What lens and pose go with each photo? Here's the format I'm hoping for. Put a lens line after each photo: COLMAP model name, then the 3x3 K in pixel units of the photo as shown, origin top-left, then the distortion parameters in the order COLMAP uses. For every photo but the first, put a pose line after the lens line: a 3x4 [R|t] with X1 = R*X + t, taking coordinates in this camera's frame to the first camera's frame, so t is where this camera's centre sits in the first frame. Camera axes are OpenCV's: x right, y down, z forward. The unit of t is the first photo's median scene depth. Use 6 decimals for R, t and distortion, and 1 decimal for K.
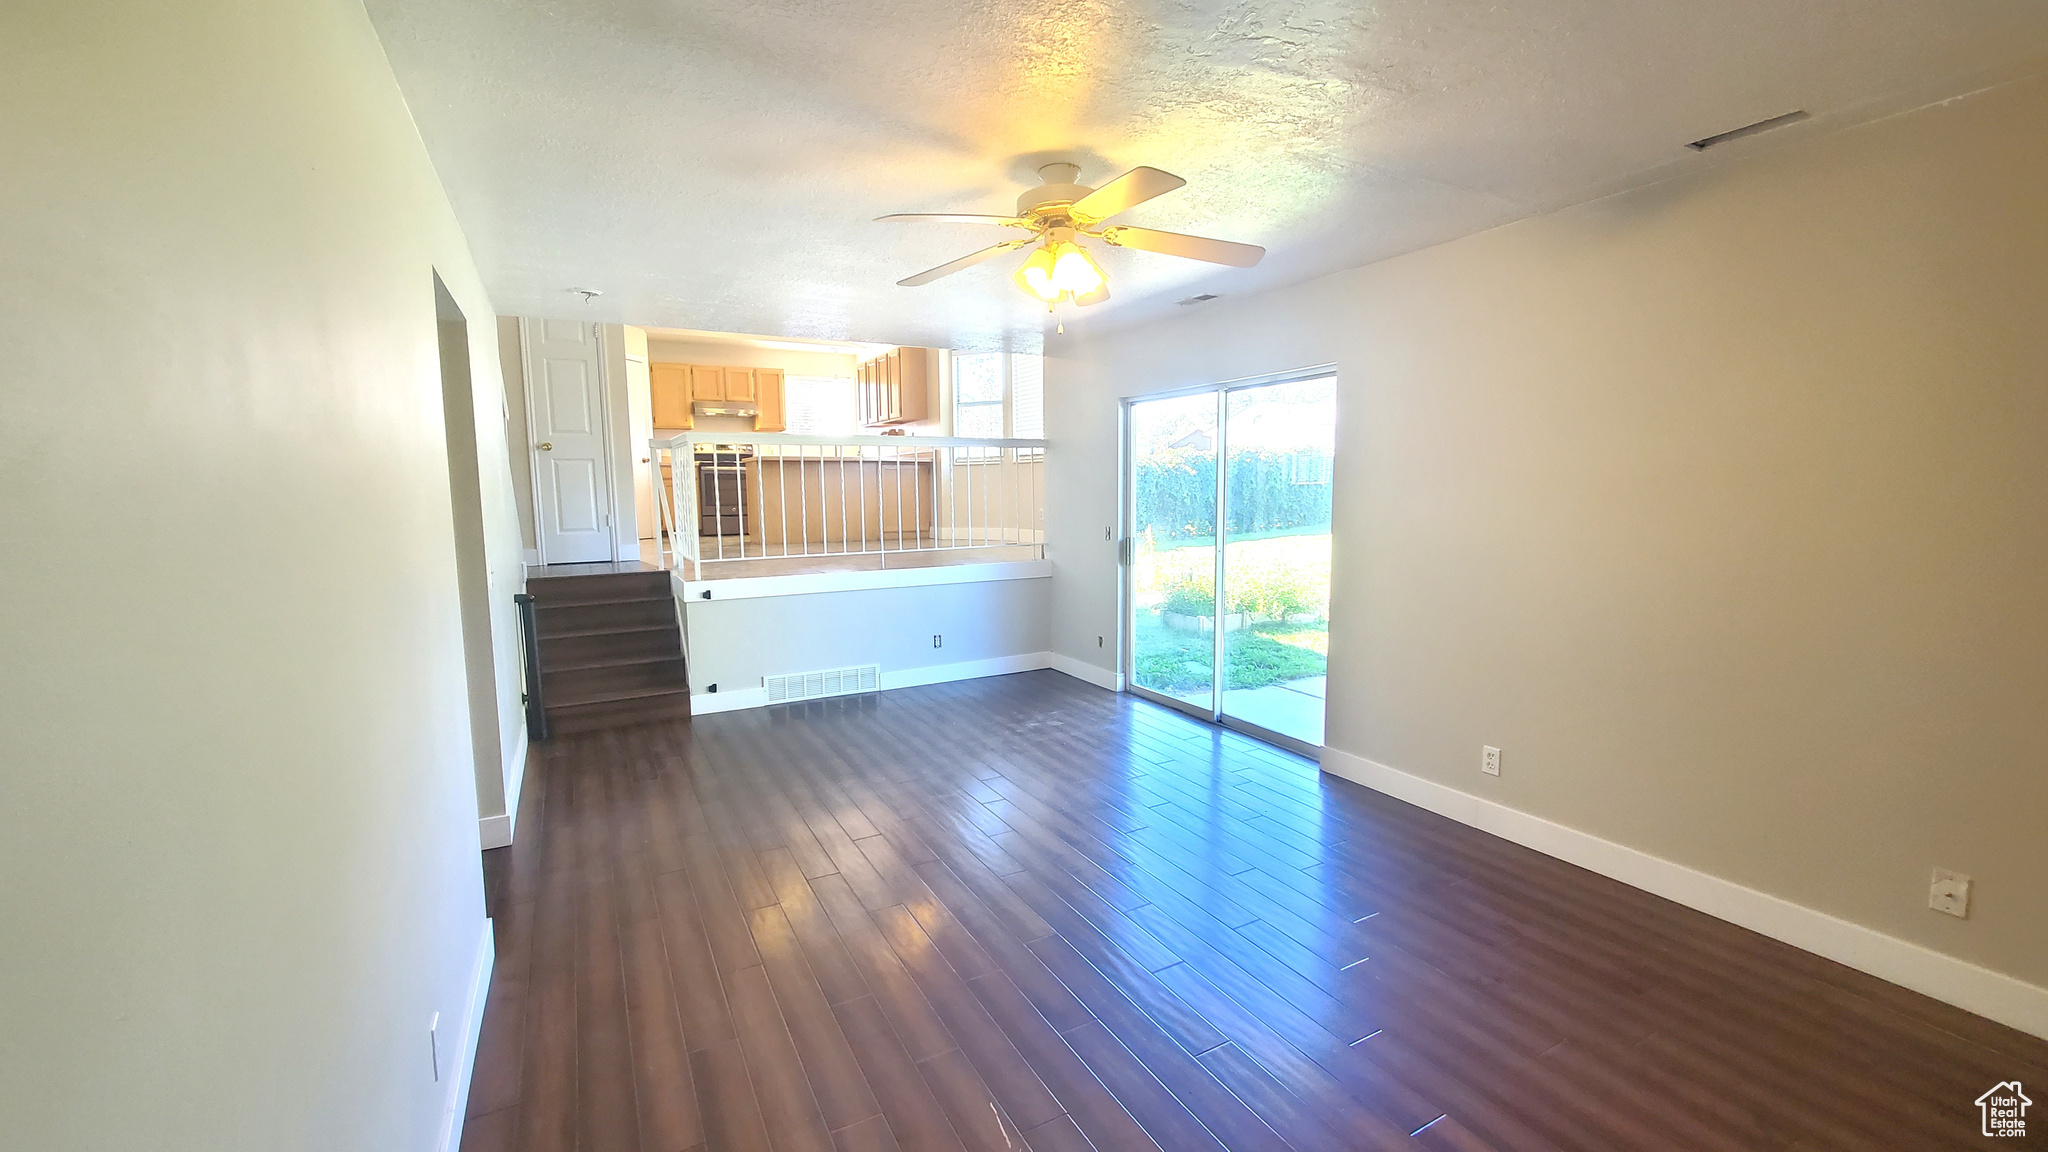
lens RADIAL K [[810.2, 0, 1008.6], [0, 810.2, 579.6], [0, 0, 1]] dist [0.001027, -0.000636]
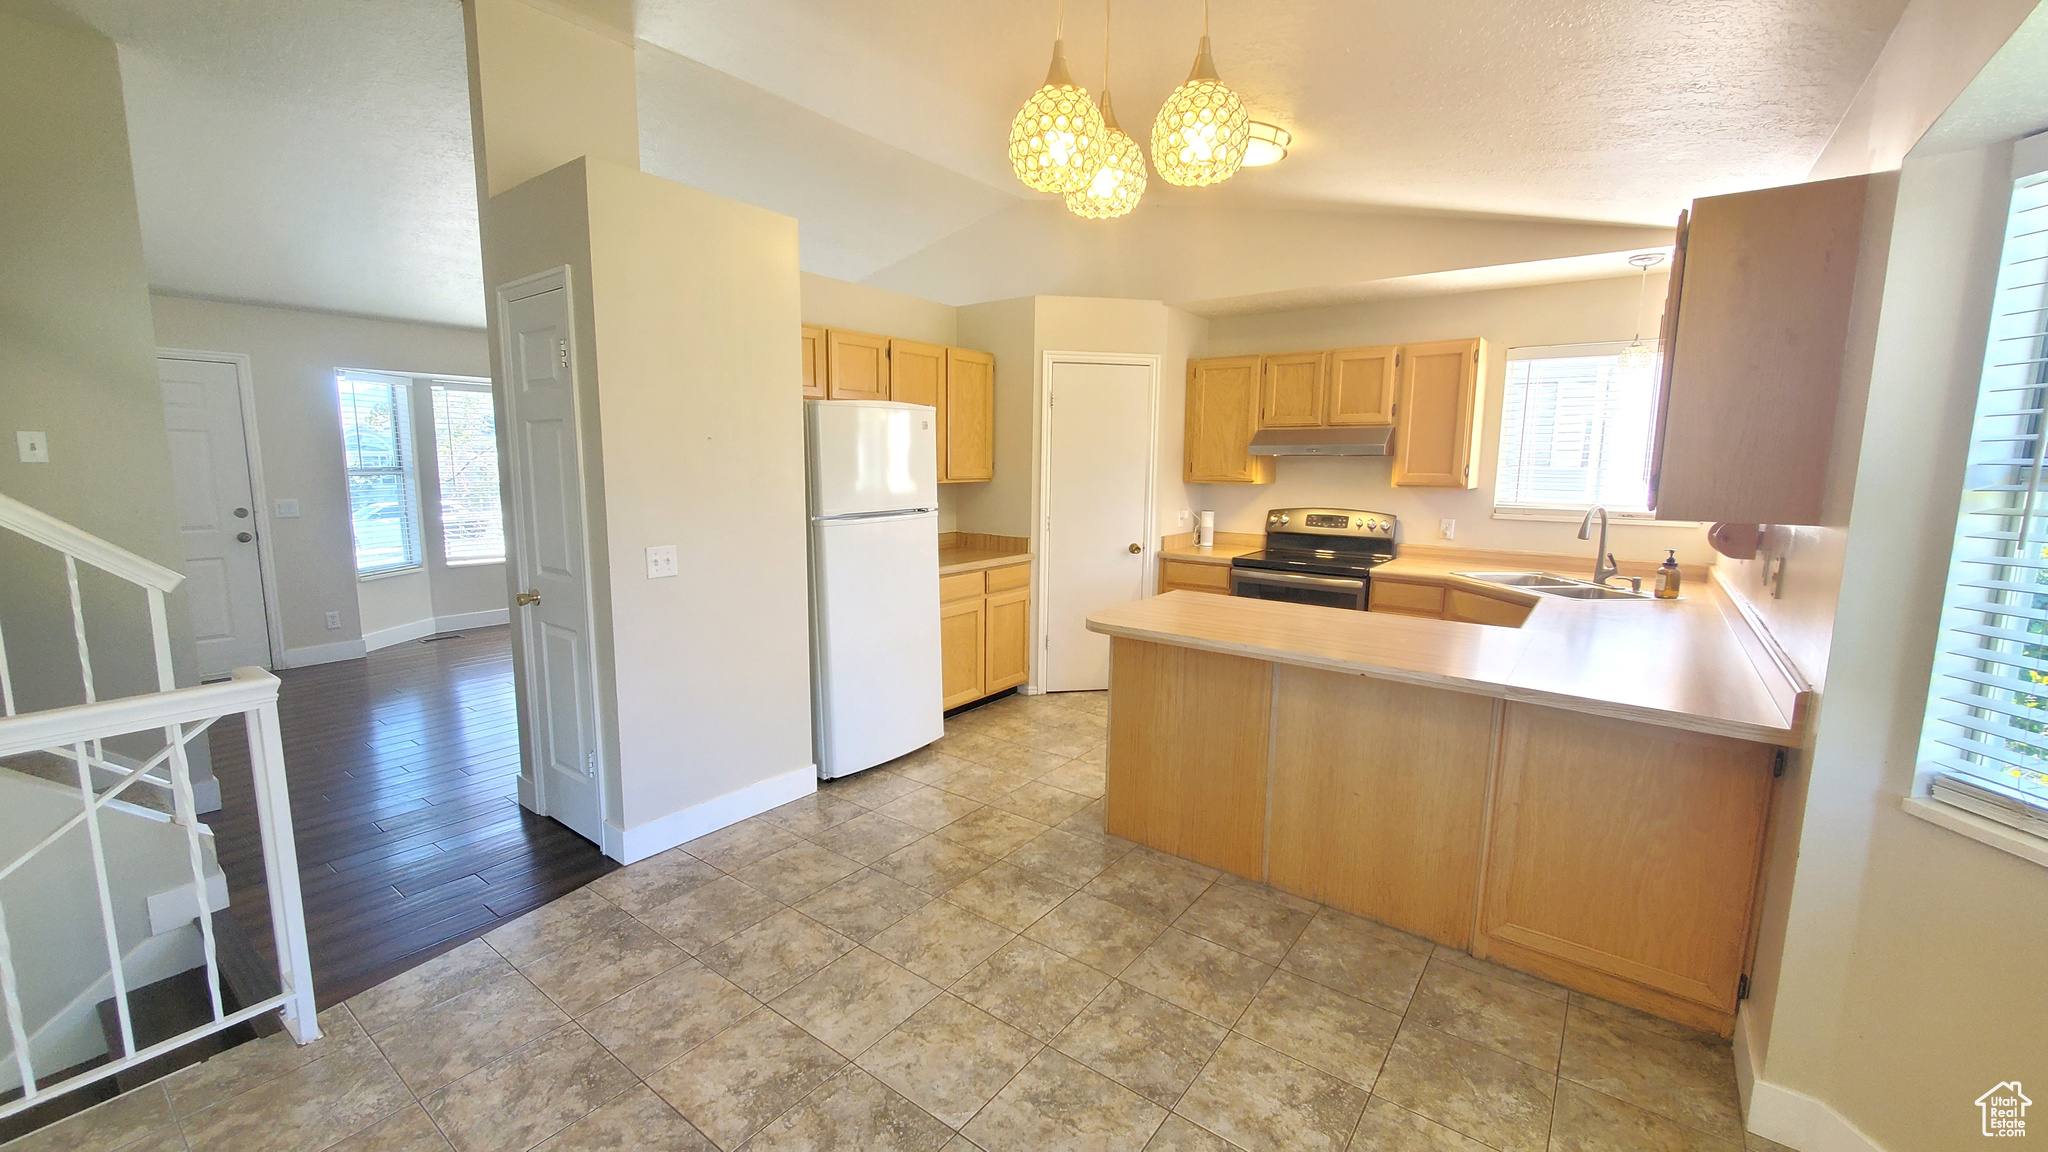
lens RADIAL K [[810.2, 0, 1008.6], [0, 810.2, 579.6], [0, 0, 1]] dist [0.001027, -0.000636]
pose [[0.422048, 0.149290, -0.894197, -0.001534], [-0.114016, 0.987257, 0.111013, -0.166719], [0.899375, 0.055100, 0.433691, 0.651029]]
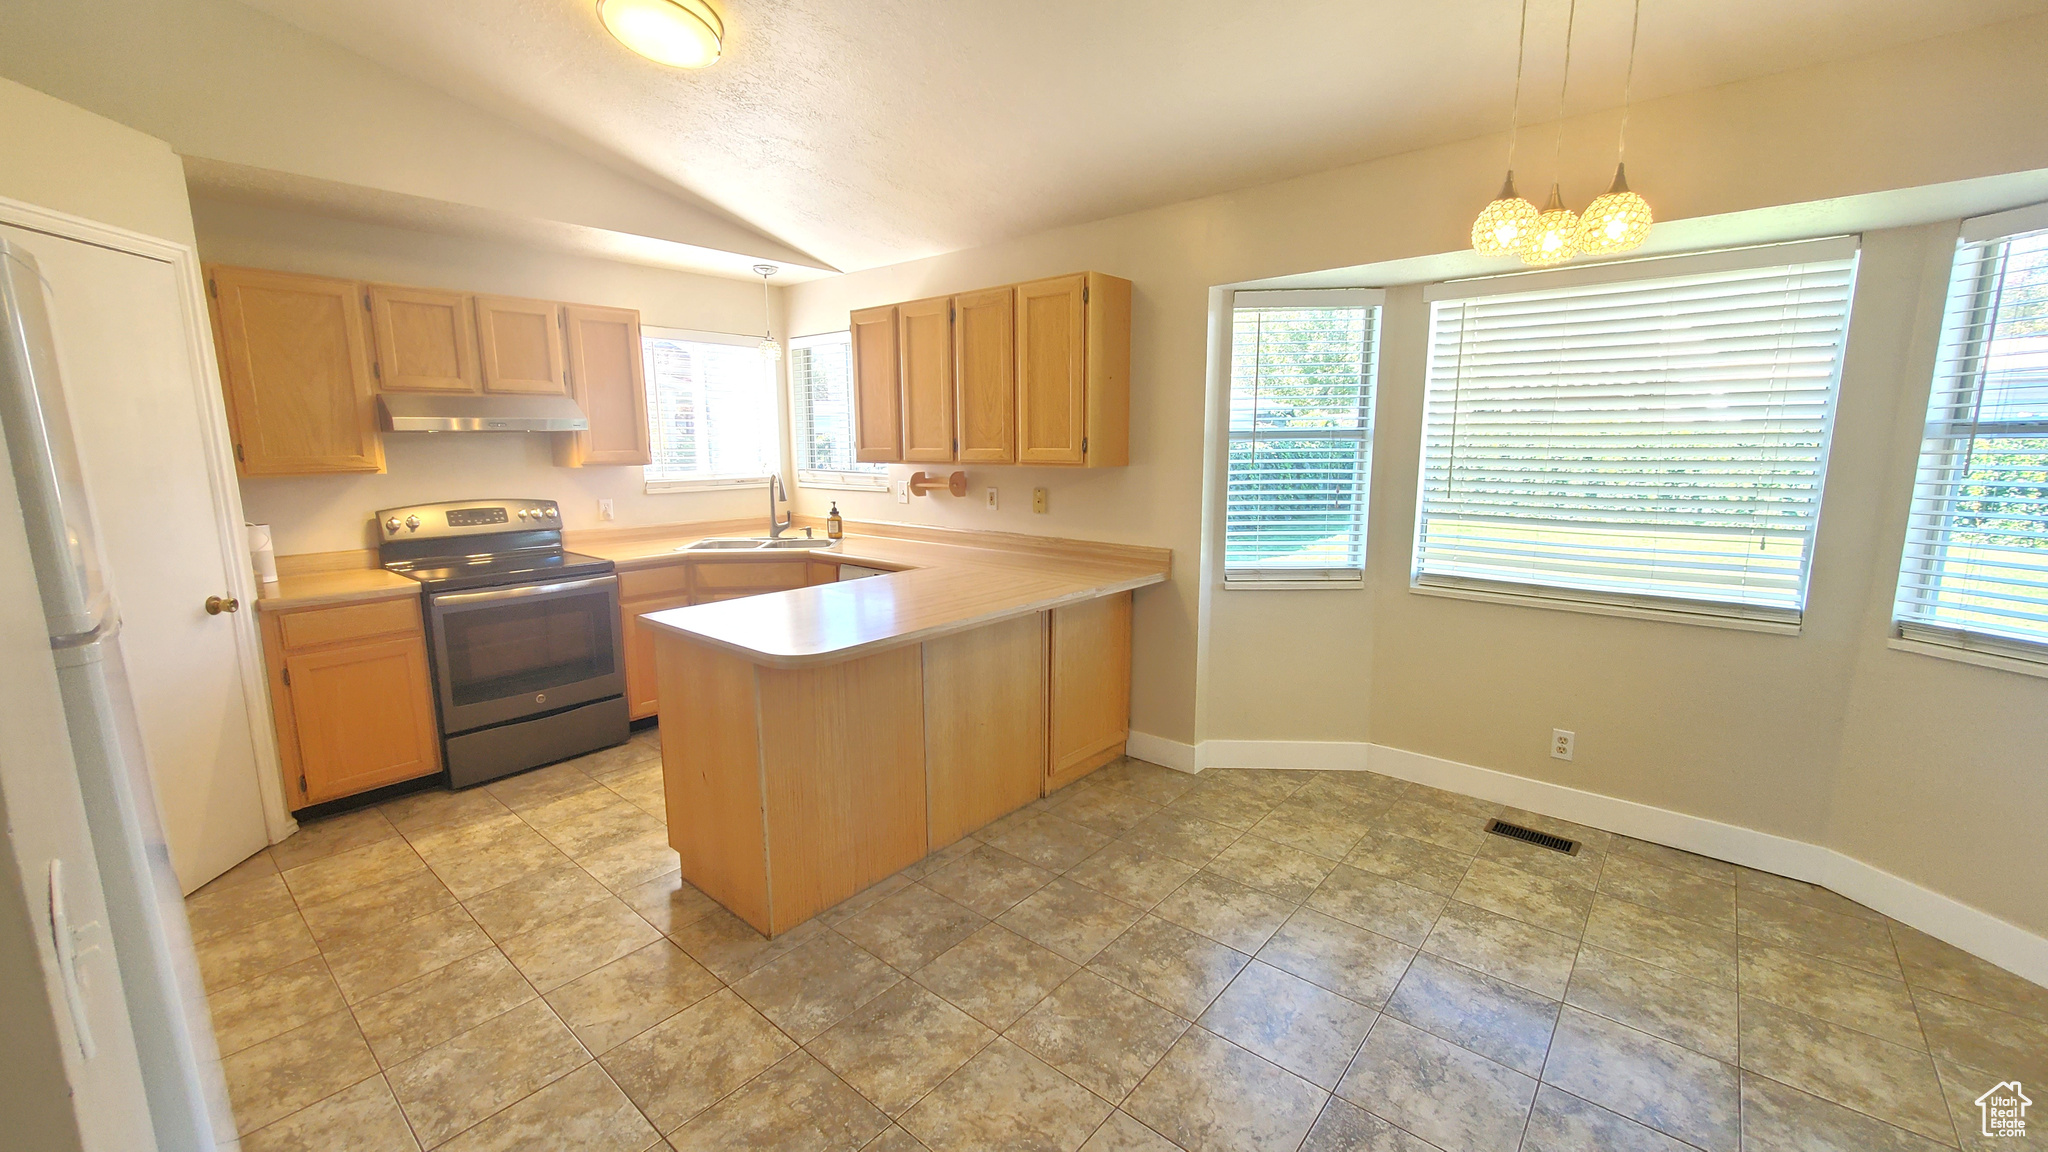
lens RADIAL K [[810.2, 0, 1008.6], [0, 810.2, 579.6], [0, 0, 1]] dist [0.001027, -0.000636]
pose [[0.931611, -0.057228, 0.358923, -0.270374], [0.035751, 0.997166, 0.066197, -0.155891], [-0.361694, -0.048838, 0.931017, 0.587676]]
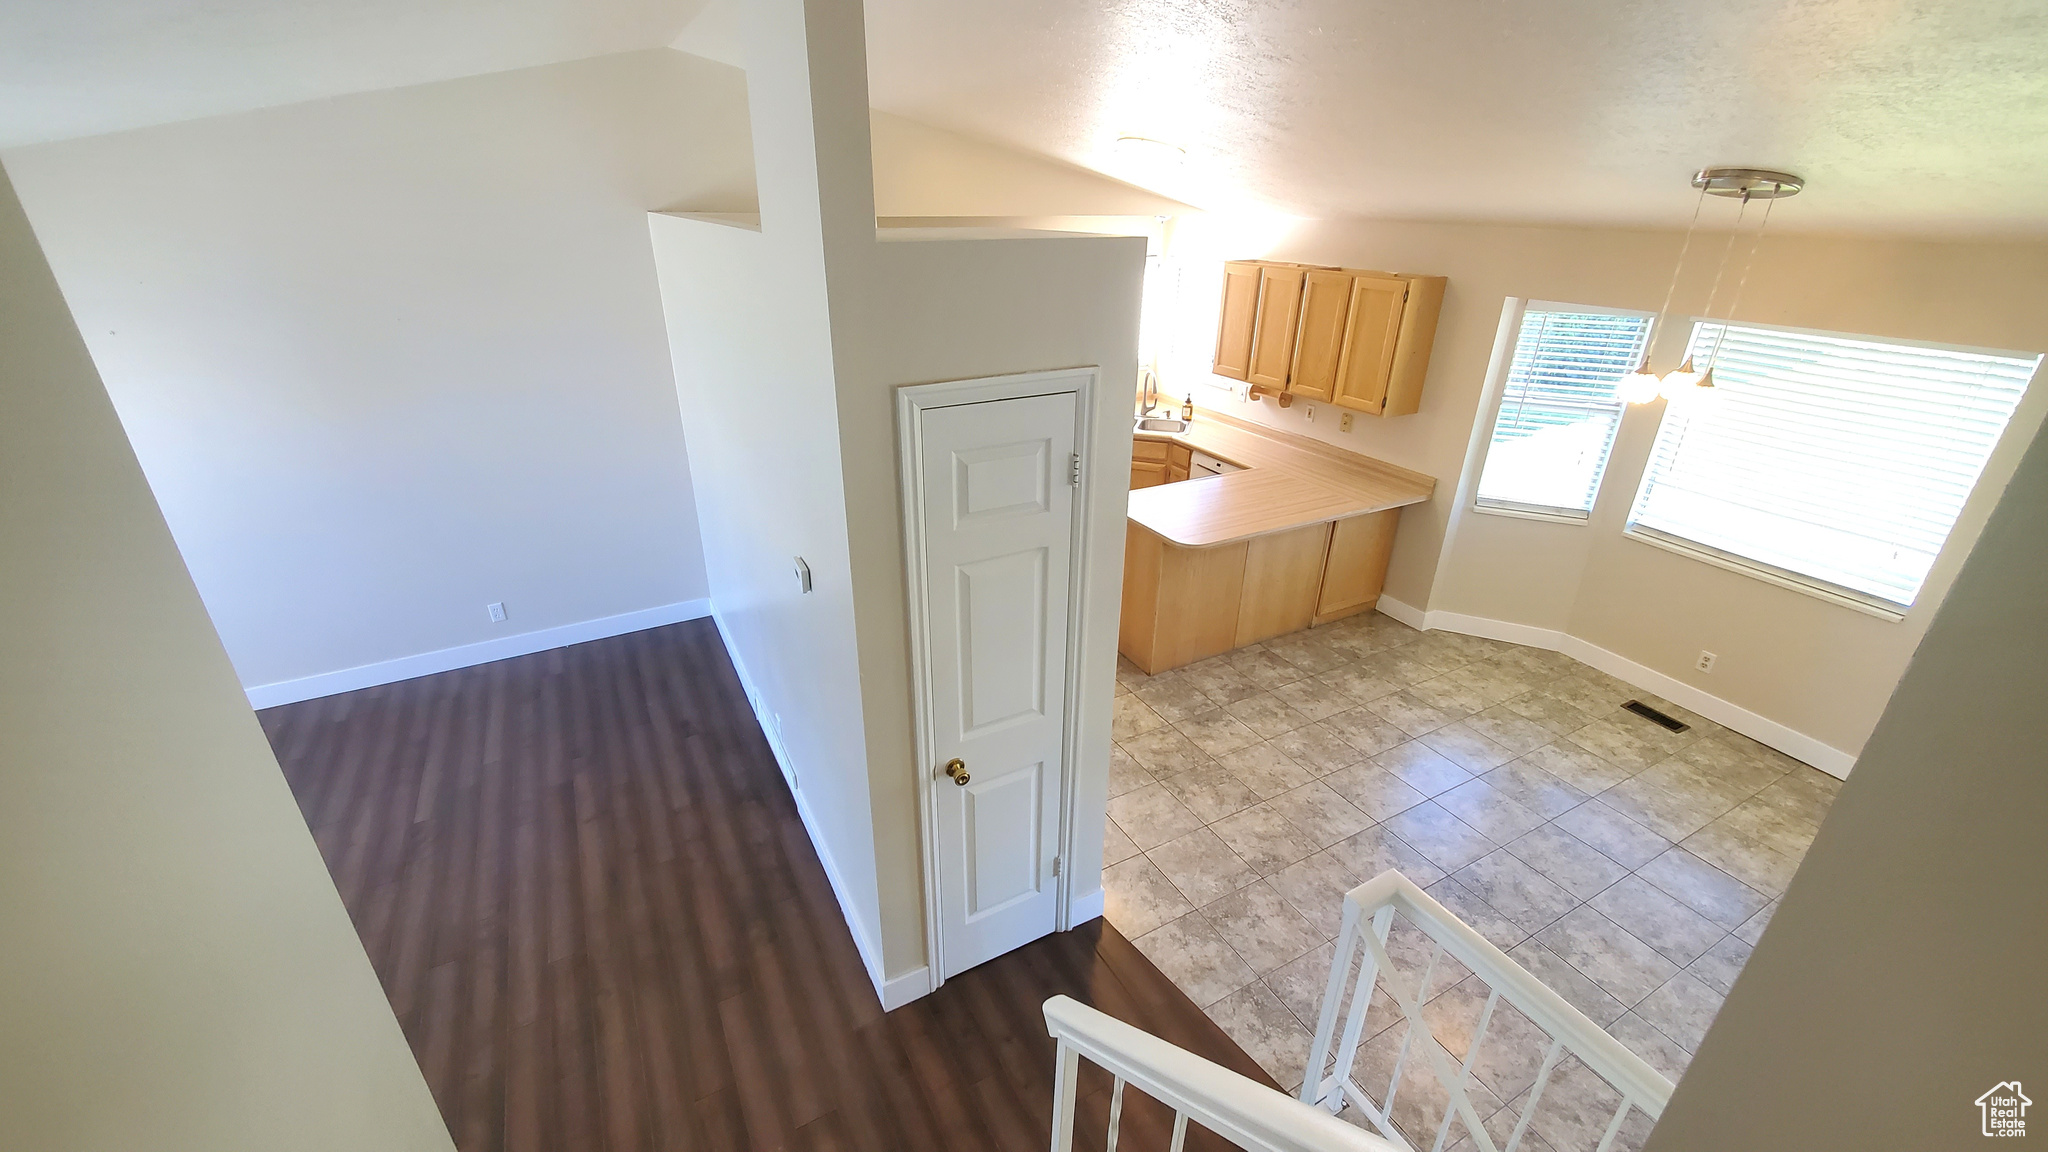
lens RADIAL K [[810.2, 0, 1008.6], [0, 810.2, 579.6], [0, 0, 1]] dist [0.001027, -0.000636]
pose [[0.999773, 0.012925, 0.016953, -0.345852], [-0.017755, 0.944986, 0.326629, -0.240594], [-0.011798, -0.326855, 0.945001, 0.407564]]
